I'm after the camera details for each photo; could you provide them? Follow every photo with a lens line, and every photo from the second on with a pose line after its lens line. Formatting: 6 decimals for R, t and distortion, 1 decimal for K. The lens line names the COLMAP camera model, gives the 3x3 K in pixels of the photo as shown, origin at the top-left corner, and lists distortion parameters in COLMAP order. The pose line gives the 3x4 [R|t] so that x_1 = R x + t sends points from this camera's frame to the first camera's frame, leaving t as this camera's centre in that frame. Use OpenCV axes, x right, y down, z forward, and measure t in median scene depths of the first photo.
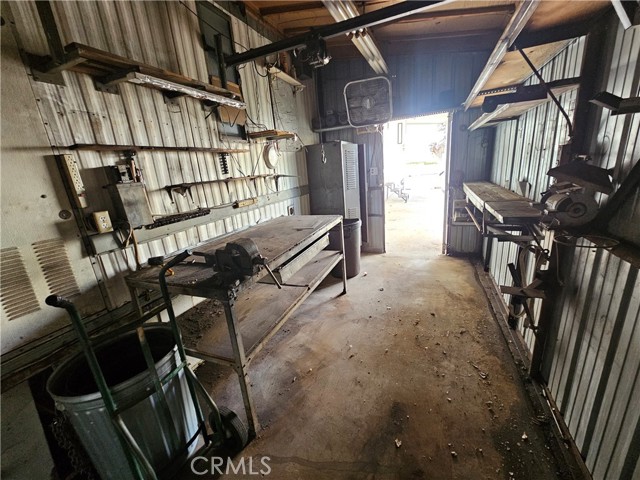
lens RADIAL K [[262.4, 0, 320.9], [0, 262.4, 242.2], [0, 0, 1]] dist [-0.000265, -0.000012]
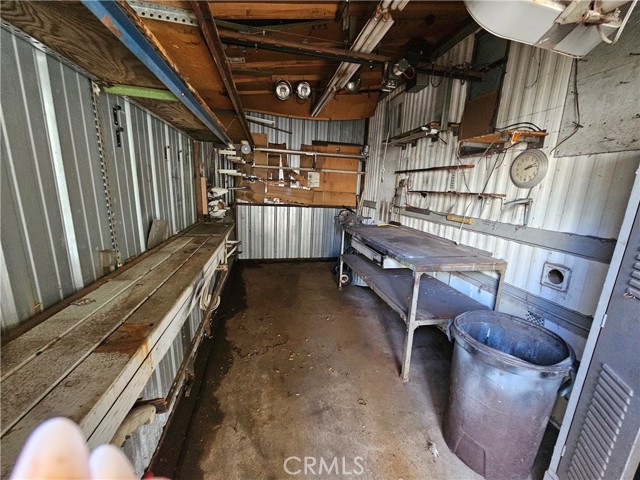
lens RADIAL K [[262.4, 0, 320.9], [0, 262.4, 242.2], [0, 0, 1]] dist [-0.000265, -0.000012]
pose [[-0.826373, 0.170535, -0.536679, 0.855213], [-0.125559, 0.873250, 0.470818, -0.598192], [0.548946, 0.456457, -0.700218, 1.840015]]
